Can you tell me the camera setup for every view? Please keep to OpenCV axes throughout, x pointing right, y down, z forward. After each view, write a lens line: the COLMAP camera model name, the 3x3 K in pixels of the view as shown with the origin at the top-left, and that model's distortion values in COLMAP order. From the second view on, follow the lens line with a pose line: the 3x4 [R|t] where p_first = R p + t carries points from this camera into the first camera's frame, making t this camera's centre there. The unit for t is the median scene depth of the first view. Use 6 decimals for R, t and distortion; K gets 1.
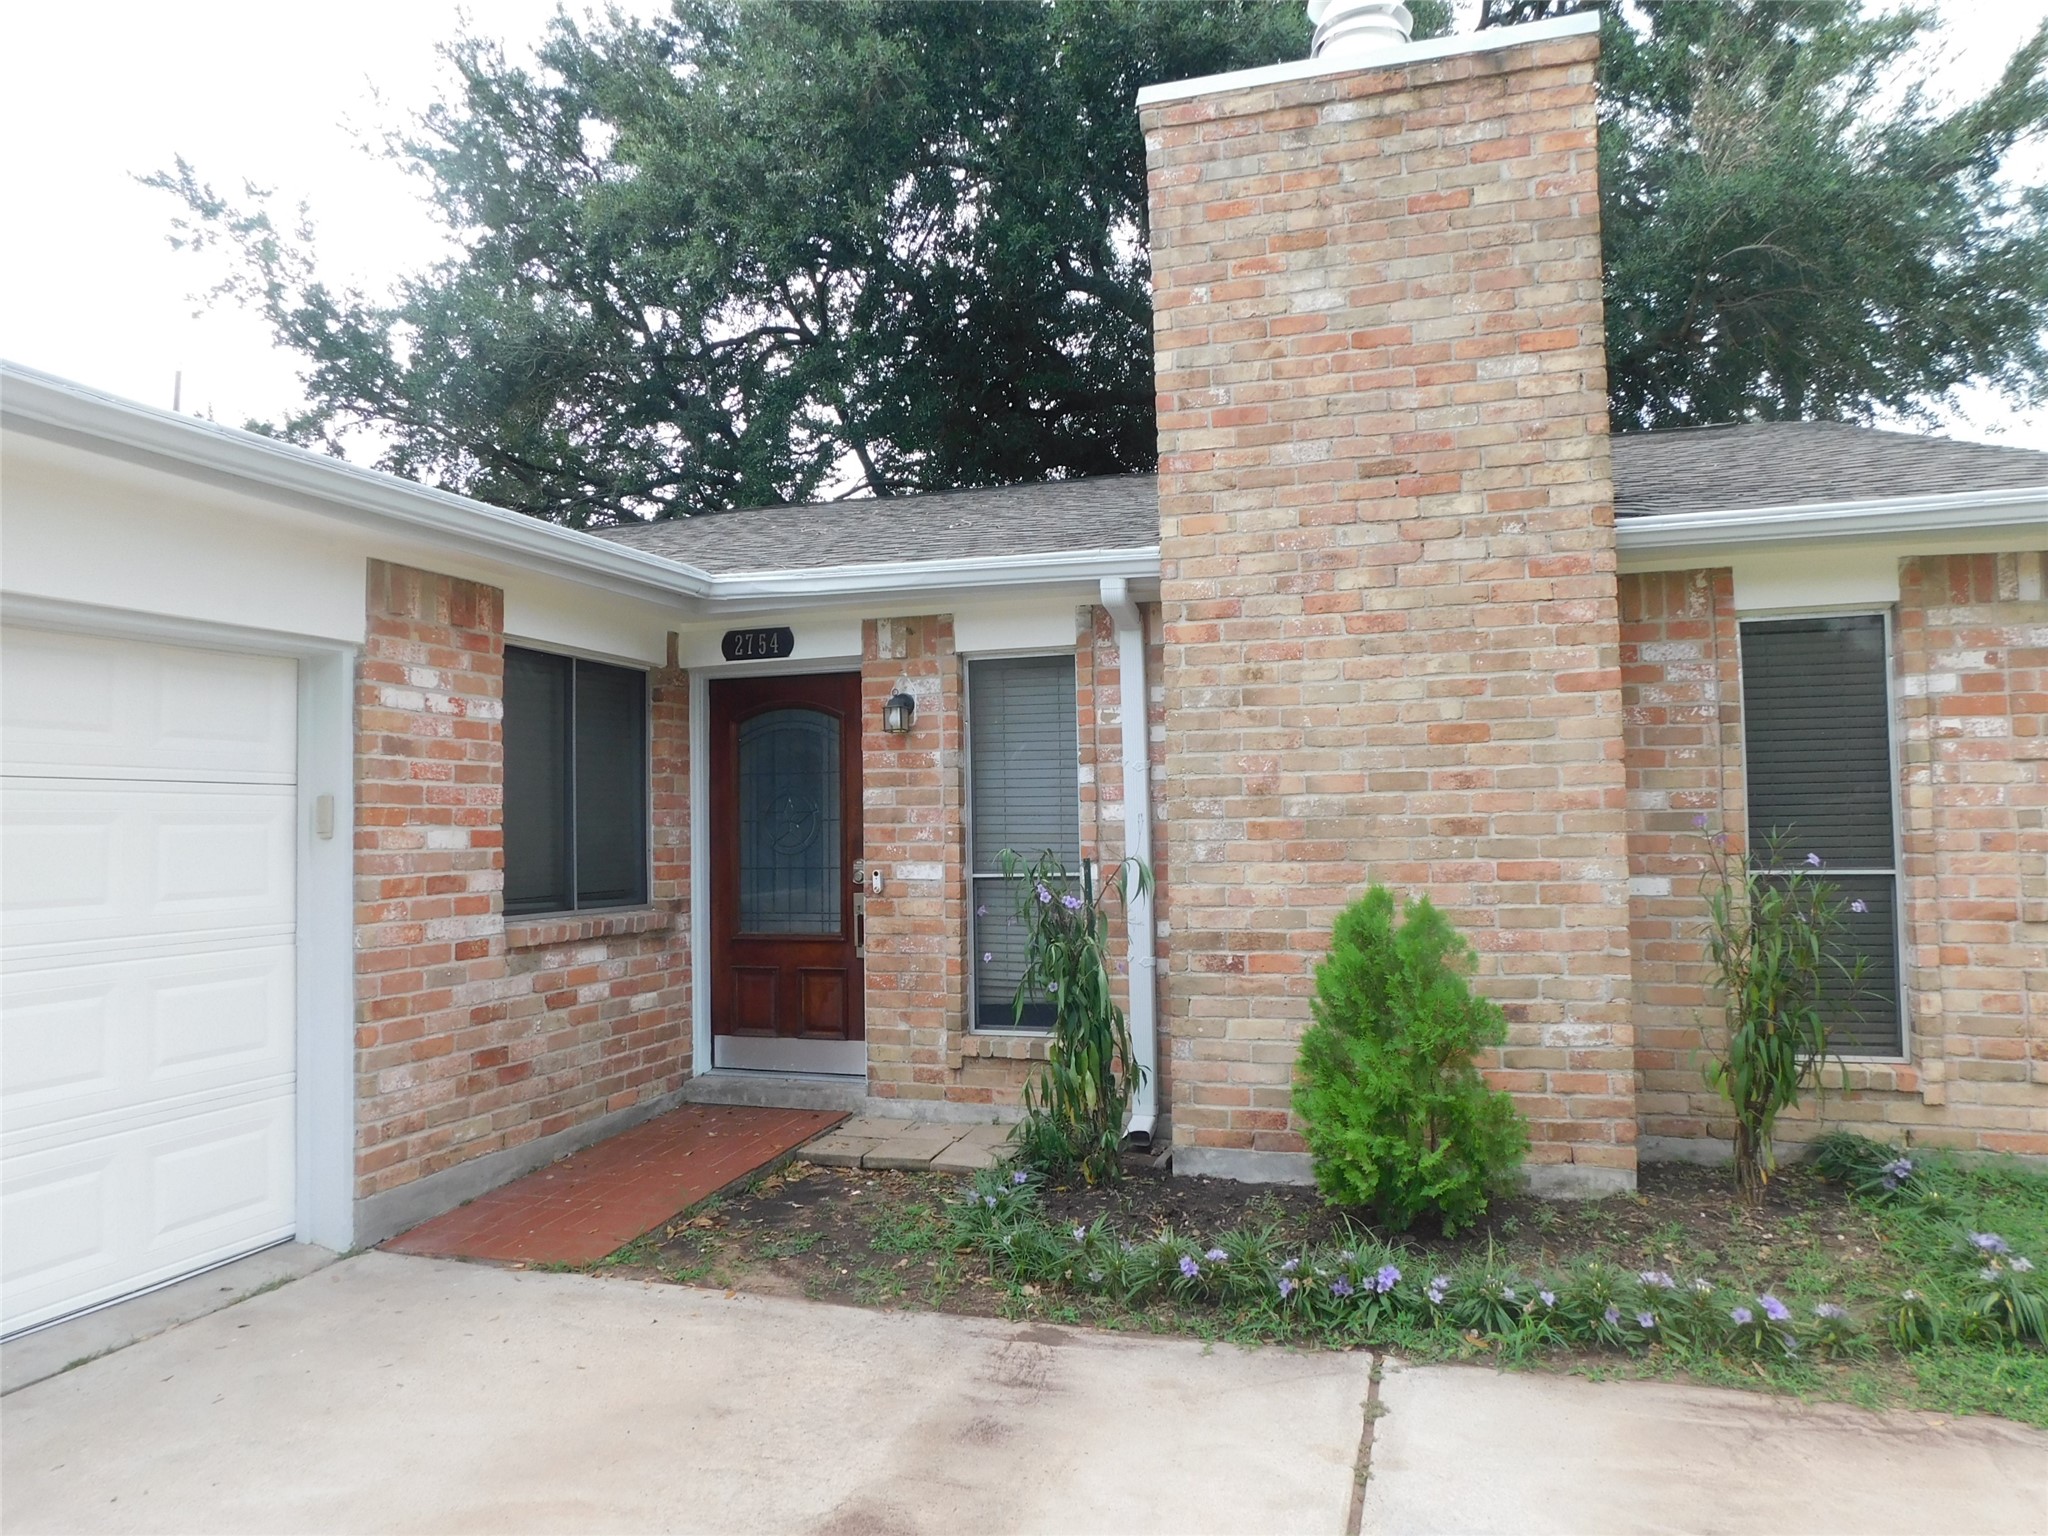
lens RADIAL K [[1360.8, 0, 1025.9], [0, 1360.8, 753.1], [0, 0, 1]] dist [-0.064626, 0.055637]
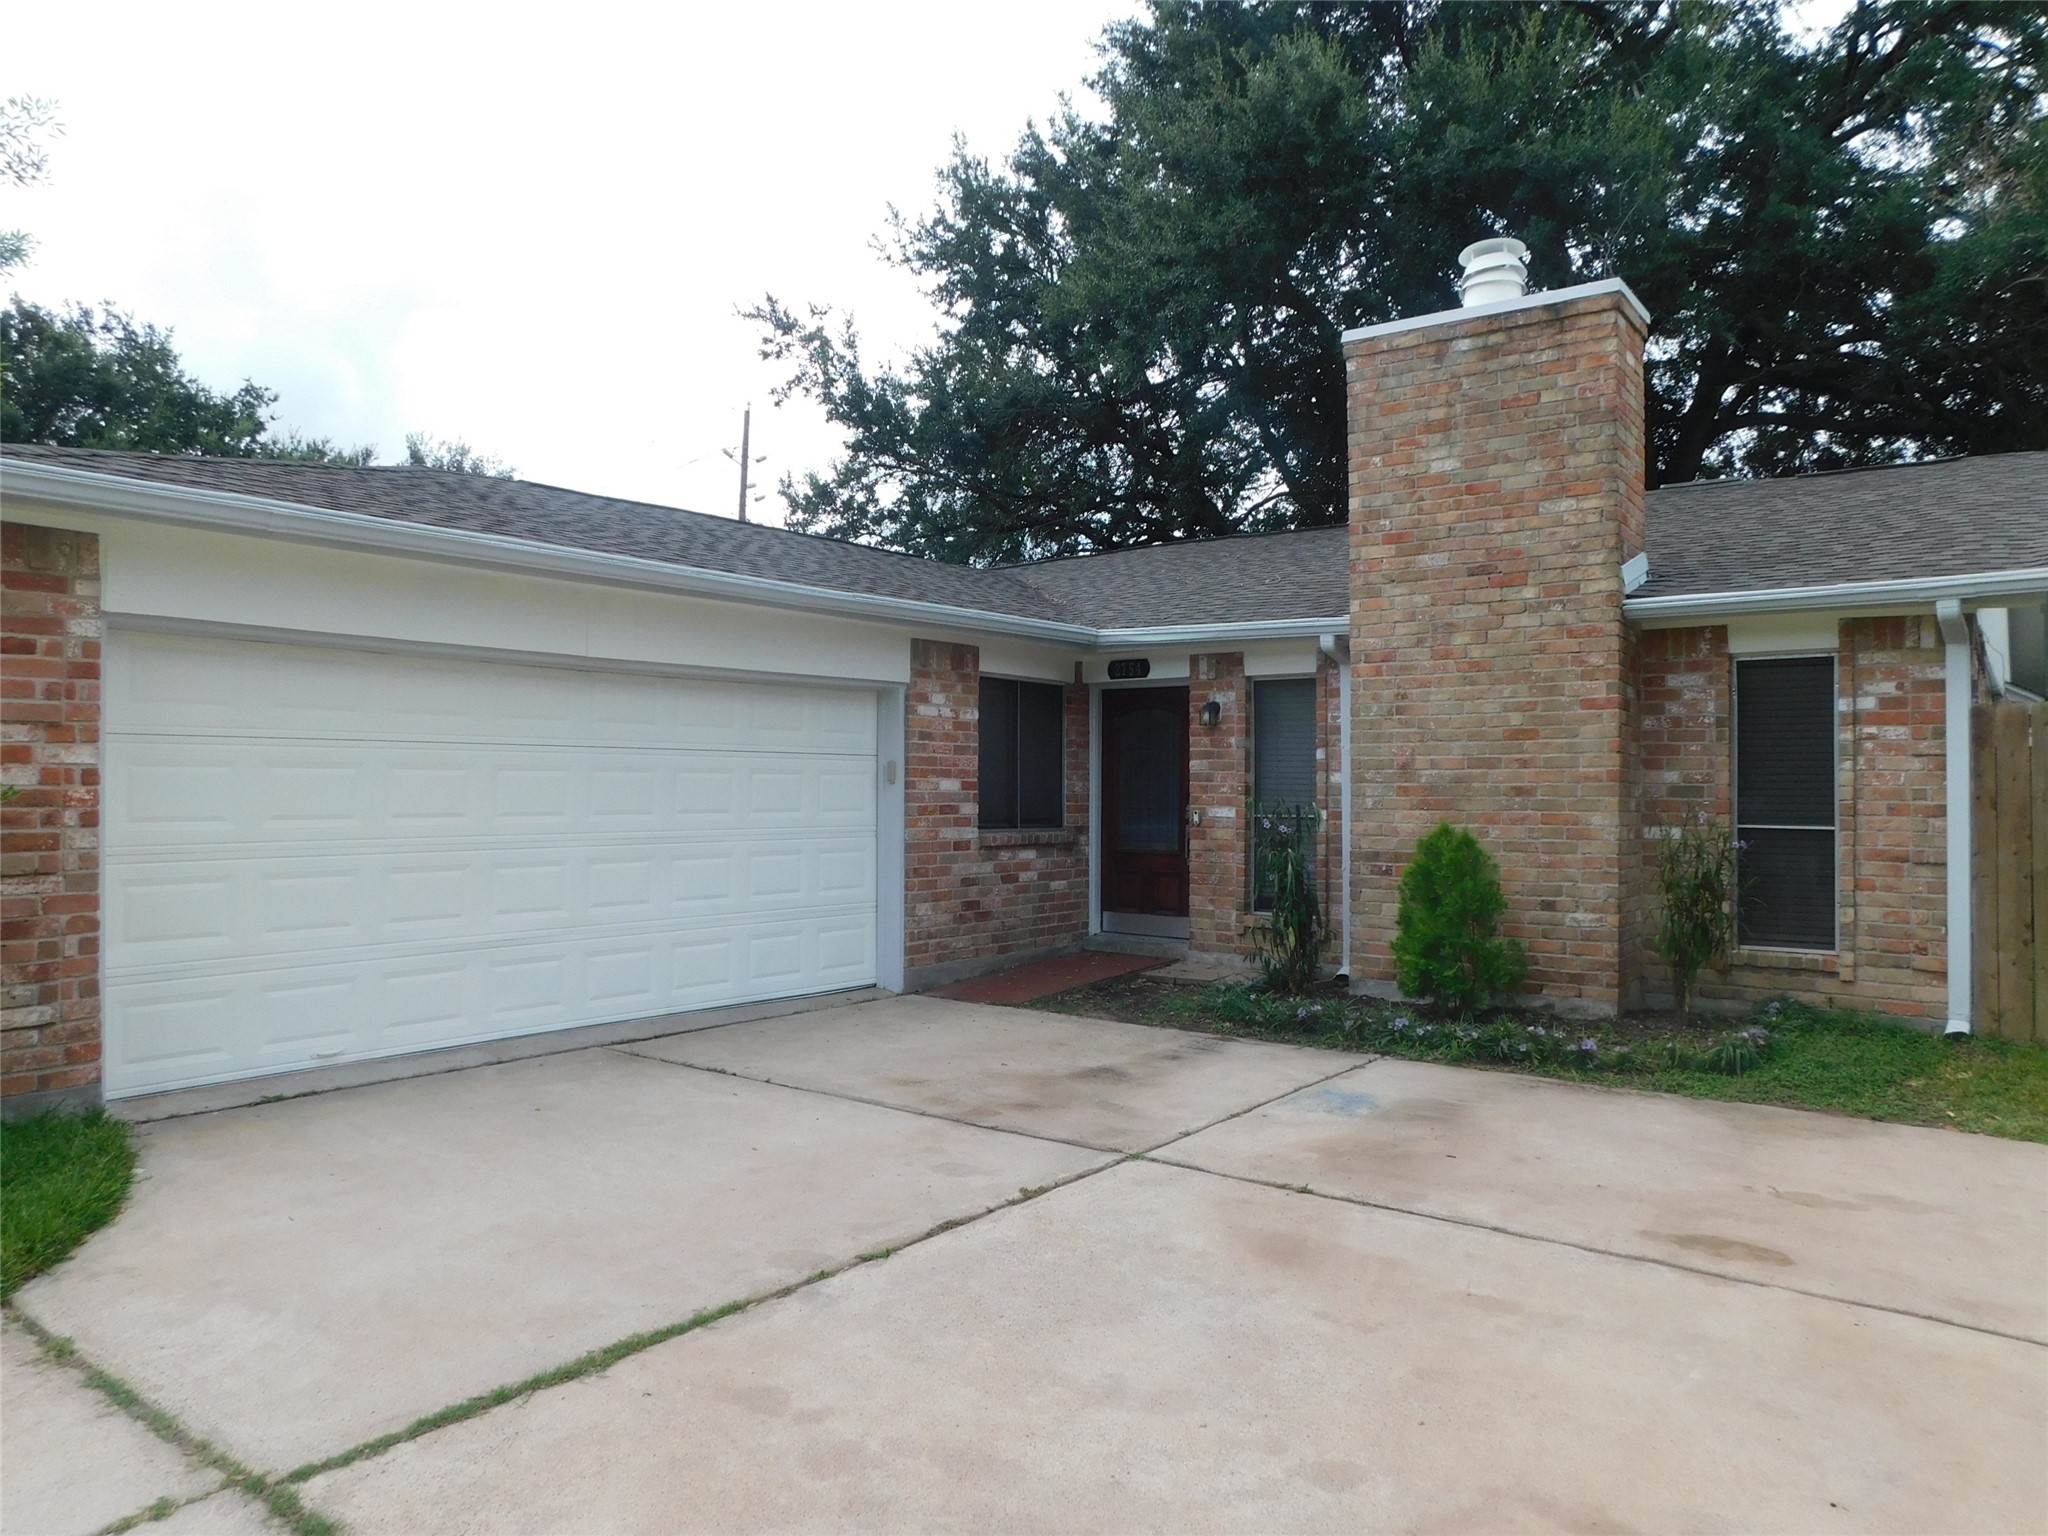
lens RADIAL K [[1360.8, 0, 1023.8], [0, 1360.8, 757.9], [0, 0, 1]] dist [-0.064626, 0.055637]
pose [[0.939692, 0.014663, -0.341708, 0.300524], [-0.002288, 0.999328, 0.036591, -0.042255], [0.342015, -0.033603, 0.939093, -0.709266]]
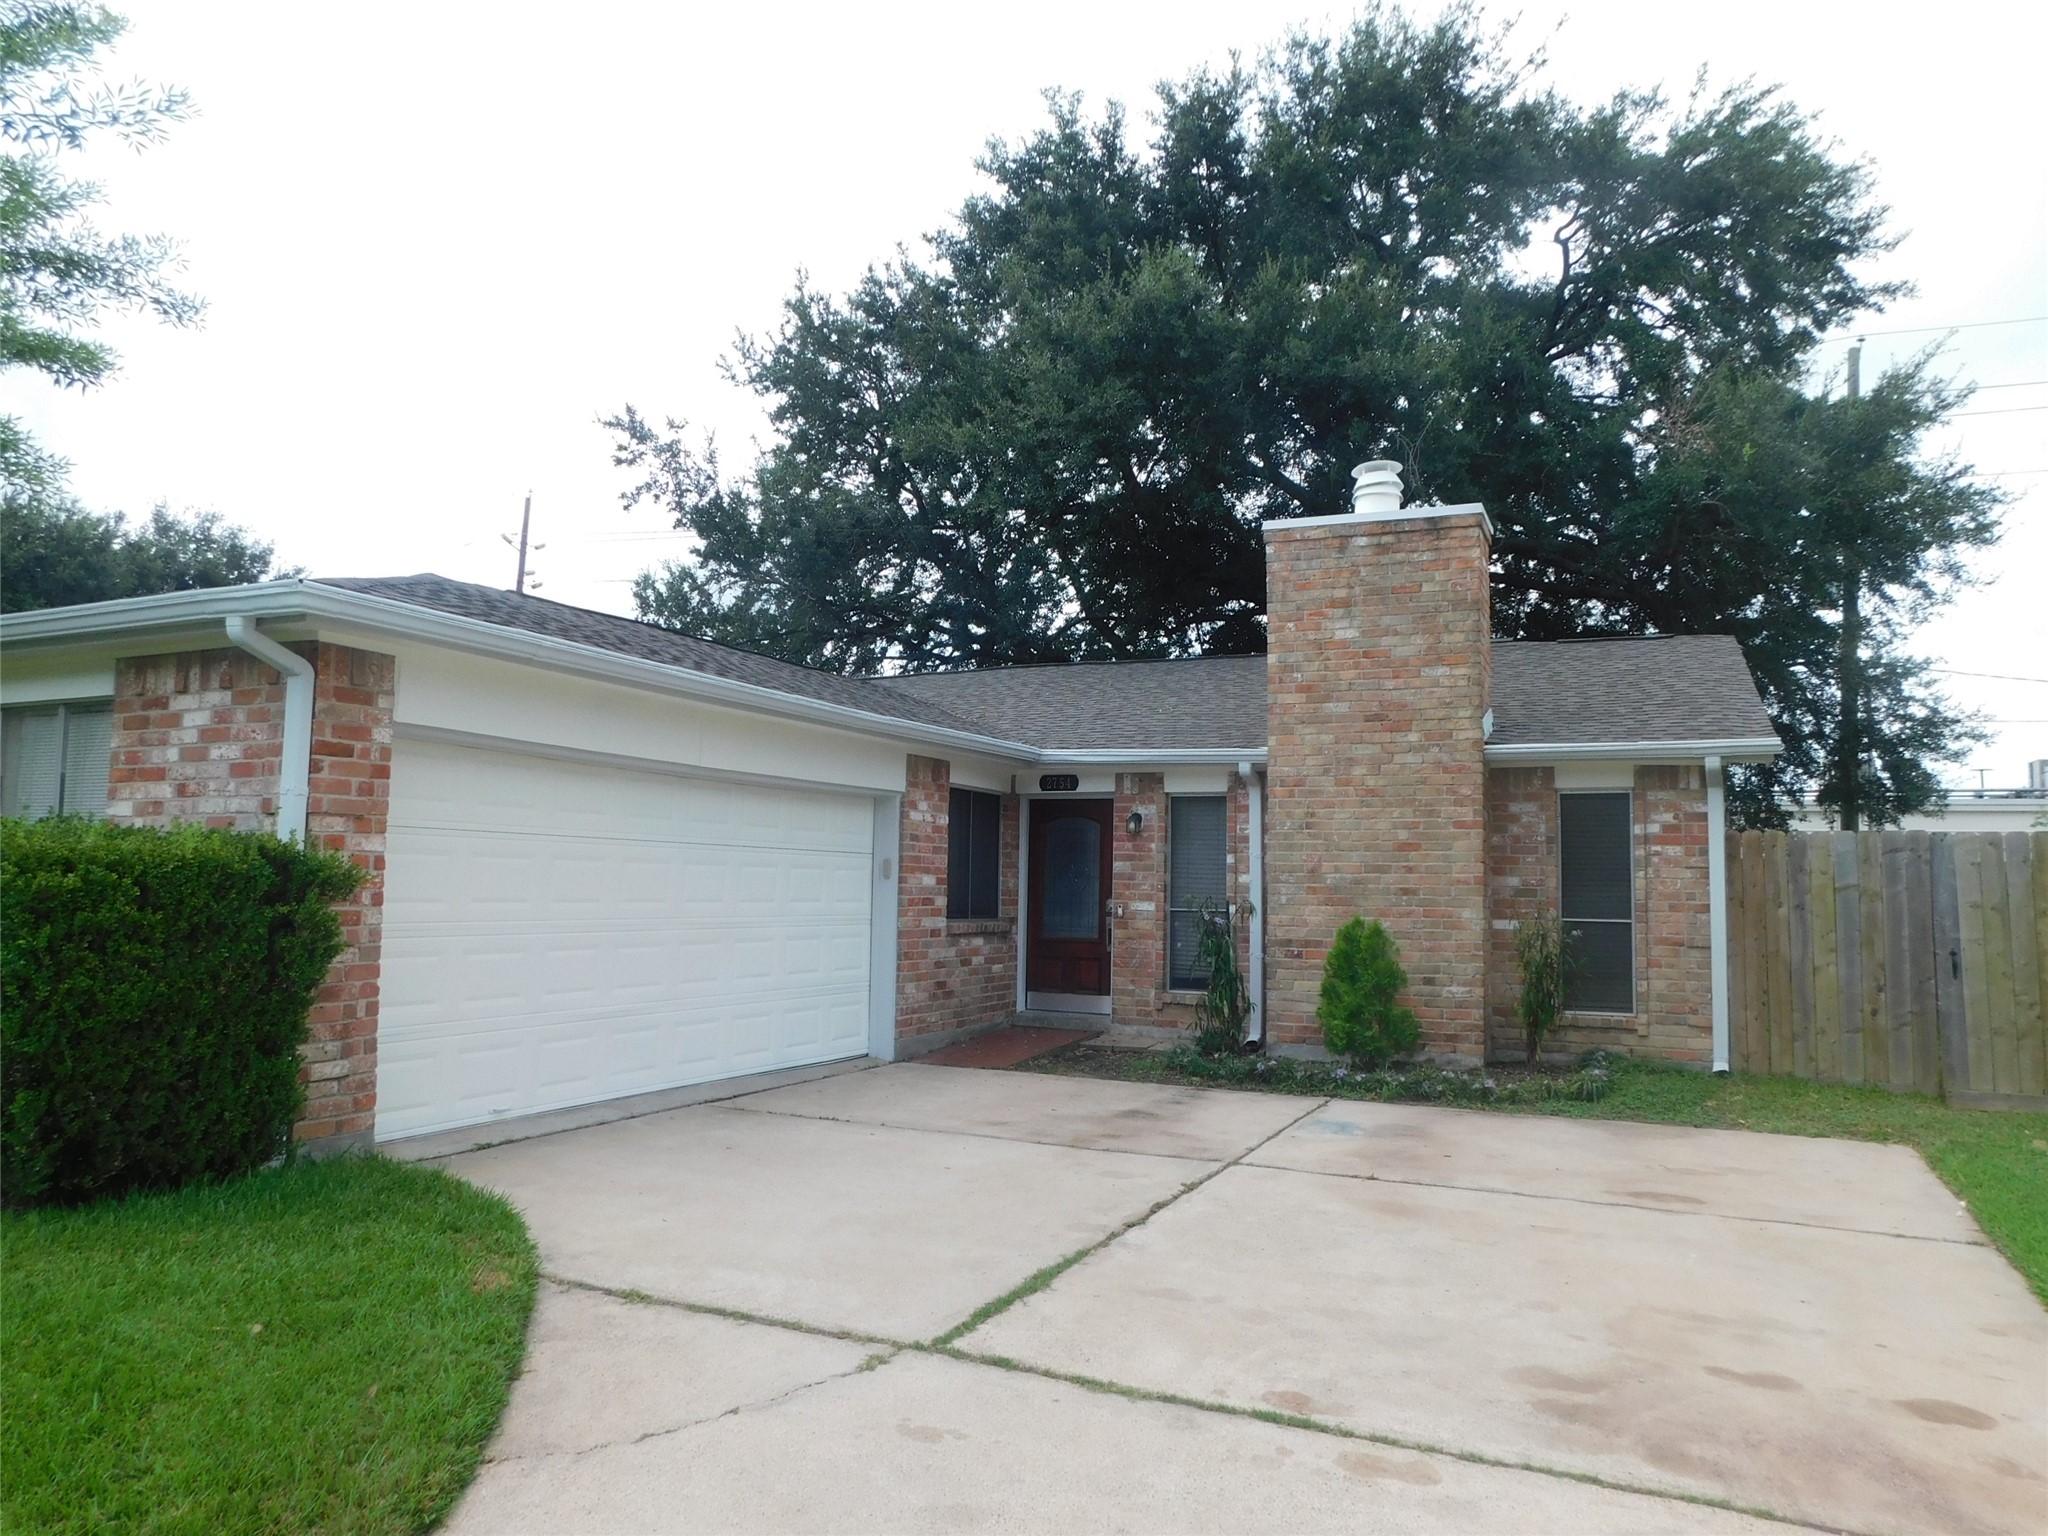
lens RADIAL K [[1360.8, 0, 1029.7], [0, 1360.8, 752.2], [0, 0, 1]] dist [-0.064626, 0.055637]
pose [[0.991343, 0.023403, -0.129194, 0.007723], [-0.028896, 0.998749, -0.040810, -0.055550], [0.128077, 0.044190, 0.990779, -1.111184]]
